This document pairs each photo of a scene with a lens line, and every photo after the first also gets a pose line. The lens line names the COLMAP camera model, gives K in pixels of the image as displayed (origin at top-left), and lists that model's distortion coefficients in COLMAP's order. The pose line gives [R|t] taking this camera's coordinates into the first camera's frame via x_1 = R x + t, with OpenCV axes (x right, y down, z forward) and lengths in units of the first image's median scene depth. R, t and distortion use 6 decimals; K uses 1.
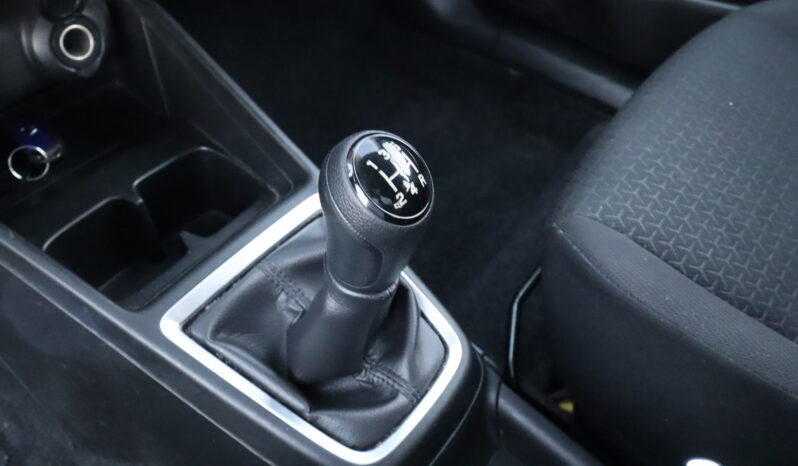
lens RADIAL K [[639.3, 0, 396.2], [0, 639.3, 237.7], [0, 0, 1]] dist [0.004498, 0.014634]
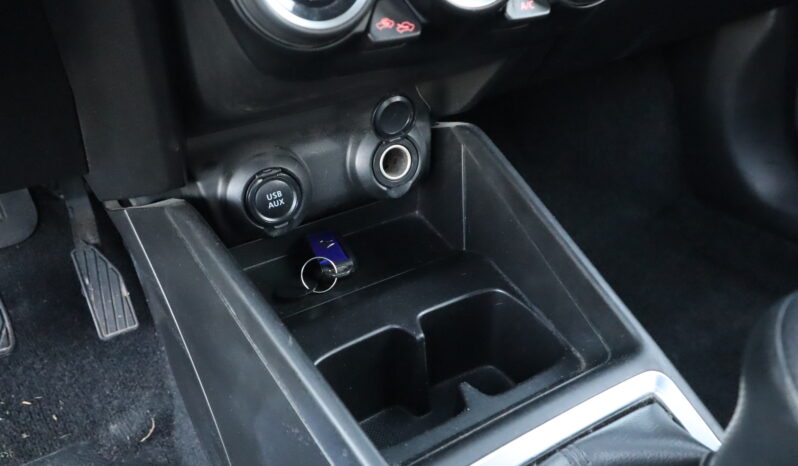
lens RADIAL K [[639.3, 0, 396.5], [0, 639.3, 234.7], [0, 0, 1]] dist [0.004498, 0.014634]
pose [[0.918049, 0.134853, -0.372827, -0.131174], [-0.230887, 0.946309, -0.226254, 0.016620], [0.322299, 0.293794, 0.899894, 0.178993]]
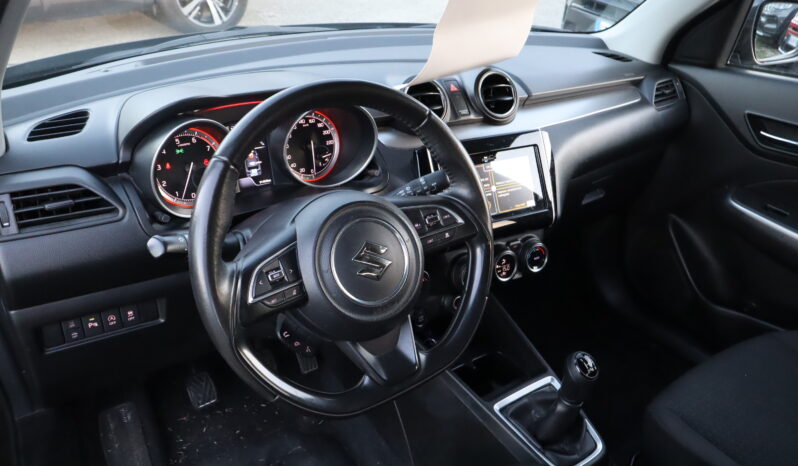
lens RADIAL K [[639.3, 0, 405.9], [0, 639.3, 234.5], [0, 0, 1]] dist [0.004498, 0.014634]
pose [[0.957642, 0.127335, -0.258277, -0.082112], [-0.213163, 0.916495, -0.338523, 0.376148], [0.193604, 0.379239, 0.904818, -1.536571]]
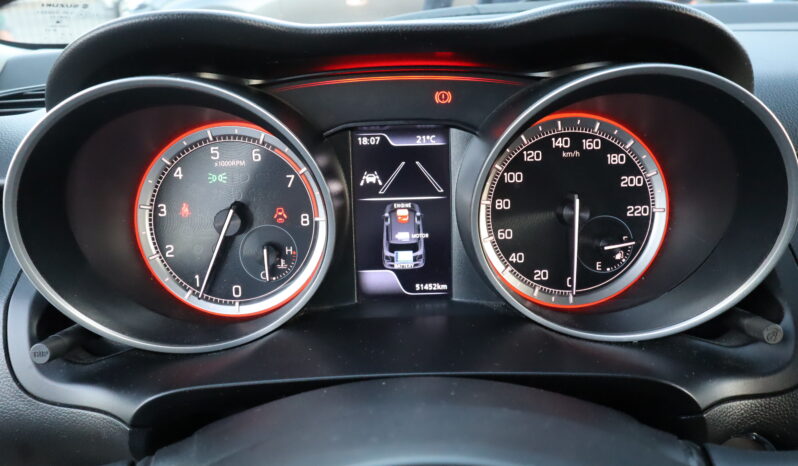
lens RADIAL K [[639.3, 0, 398.9], [0, 639.3, 235.2], [0, 0, 1]] dist [0.004498, 0.014634]
pose [[0.613591, 0.231700, -0.754865, -0.514066], [-0.546793, 0.814364, -0.194497, -0.252115], [0.569670, 0.532097, 0.626378, -0.384693]]
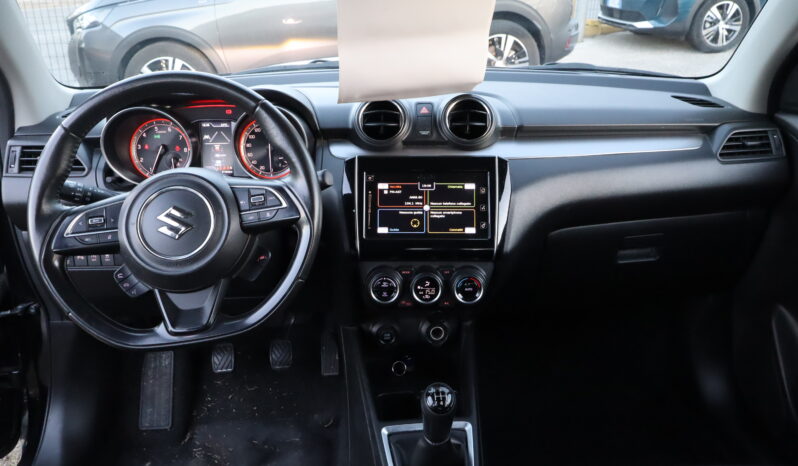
lens RADIAL K [[639.3, 0, 399.7], [0, 639.3, 232.2], [0, 0, 1]] dist [0.004498, 0.014634]
pose [[0.671064, 0.216032, -0.709228, 1.144933], [-0.523308, 0.815652, -0.246700, 0.068893], [0.525188, 0.536696, 0.660405, -0.979377]]
